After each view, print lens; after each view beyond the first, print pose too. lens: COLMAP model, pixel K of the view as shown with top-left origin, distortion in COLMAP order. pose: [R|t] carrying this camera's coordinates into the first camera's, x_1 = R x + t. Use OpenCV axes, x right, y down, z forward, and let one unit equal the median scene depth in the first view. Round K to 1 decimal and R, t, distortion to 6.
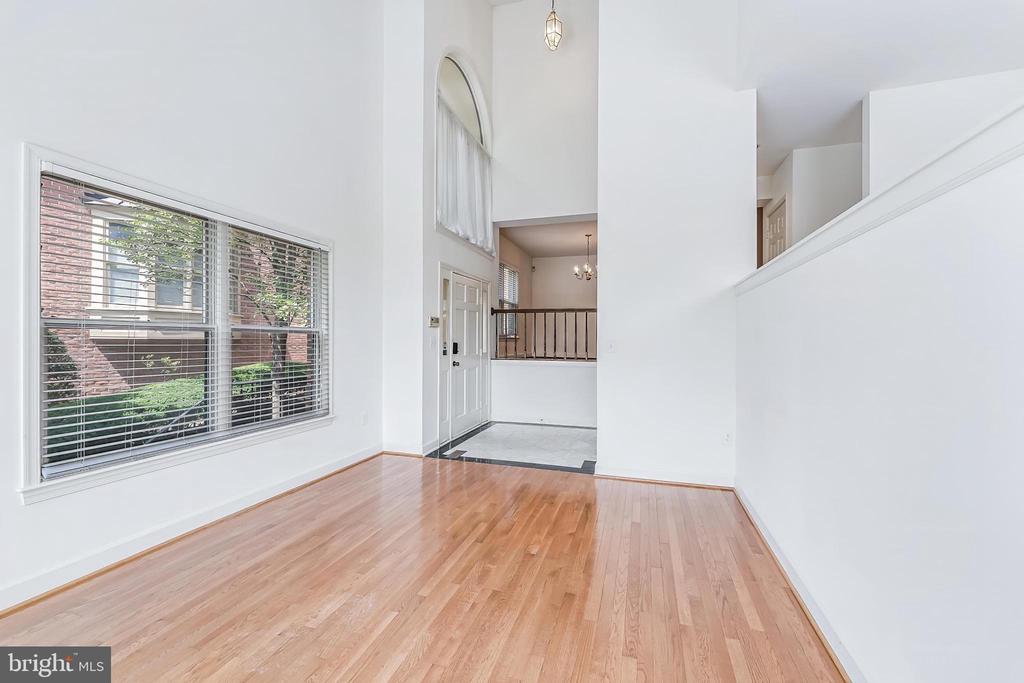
lens RADIAL K [[411.4, 0, 506.8], [0, 411.4, 340.8], [0, 0, 1]] dist [0.001960, -0.001660]
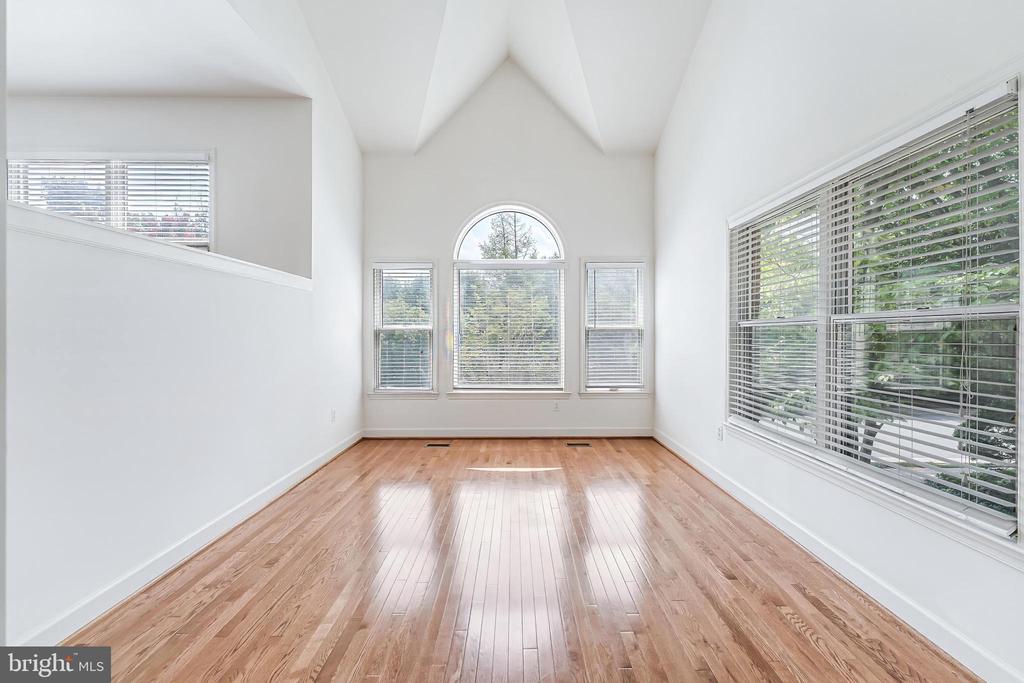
lens RADIAL K [[411.4, 0, 510.8], [0, 411.4, 339.2], [0, 0, 1]] dist [0.001960, -0.001660]
pose [[-0.943744, 0.001304, -0.330675, 0.078041], [-0.000480, 0.999986, 0.005313, 0.000892], [0.330677, 0.005173, -0.943730, 0.875433]]
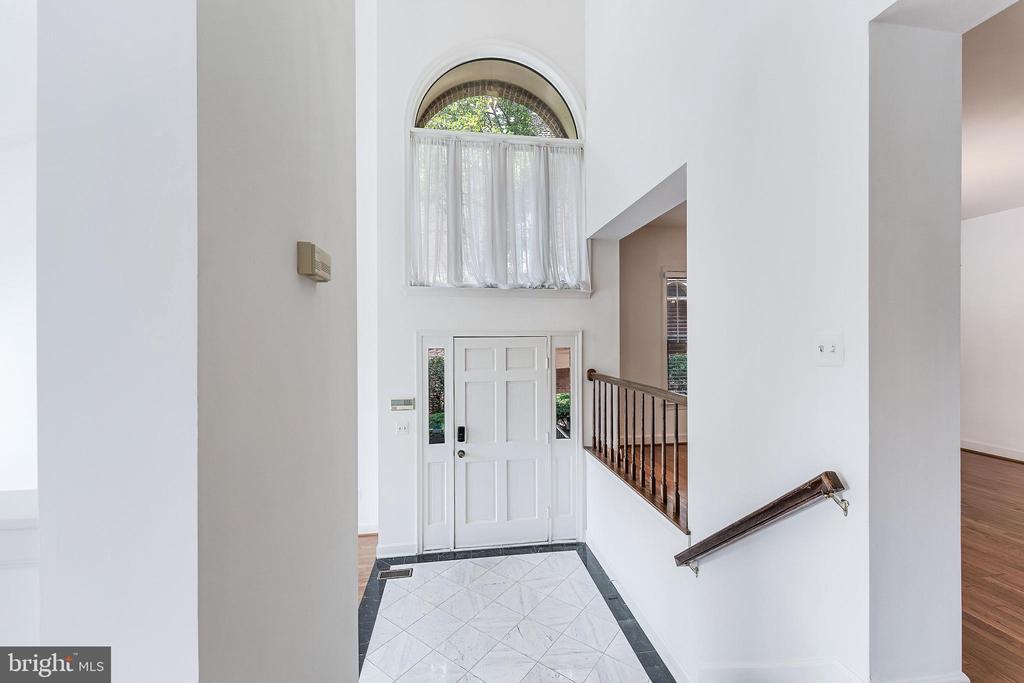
lens RADIAL K [[411.4, 0, 516.9], [0, 411.4, 339.4], [0, 0, 1]] dist [0.001960, -0.001660]
pose [[0.458547, -0.002816, -0.888666, 0.614447], [0.003321, 0.999993, -0.001456, -0.159012], [0.888664, -0.002283, 0.458553, 0.737404]]
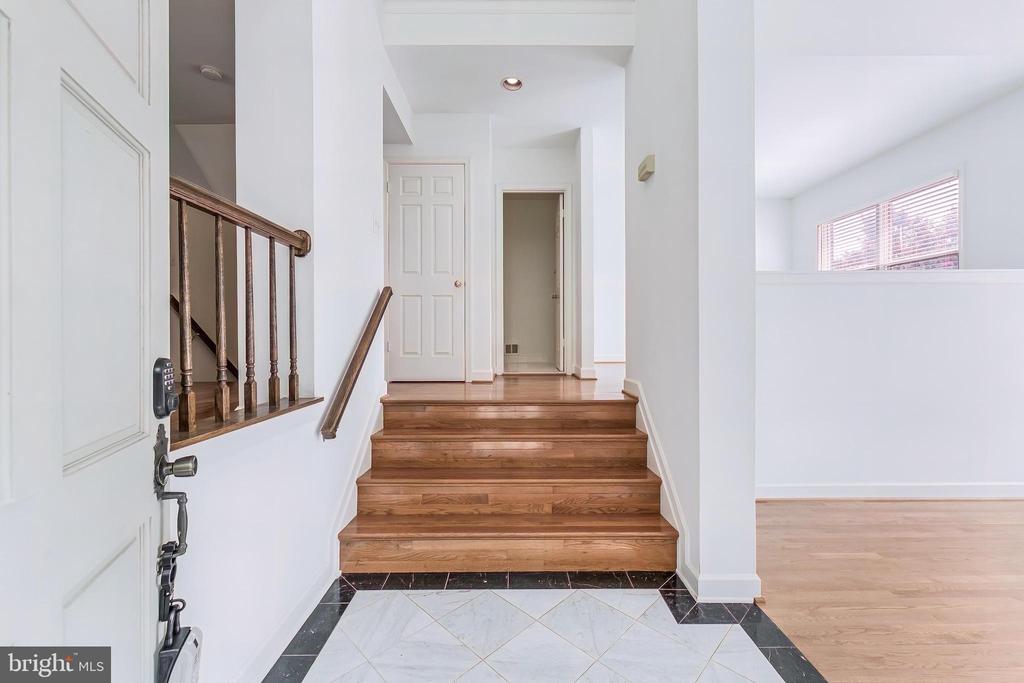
lens RADIAL K [[411.4, 0, 511.7], [0, 411.4, 342.1], [0, 0, 1]] dist [0.001960, -0.001660]
pose [[-0.318173, -0.008207, 0.947997, -0.117428], [0.006921, 0.999916, 0.010980, -0.001204], [-0.948007, 0.010054, -0.318090, 1.064023]]
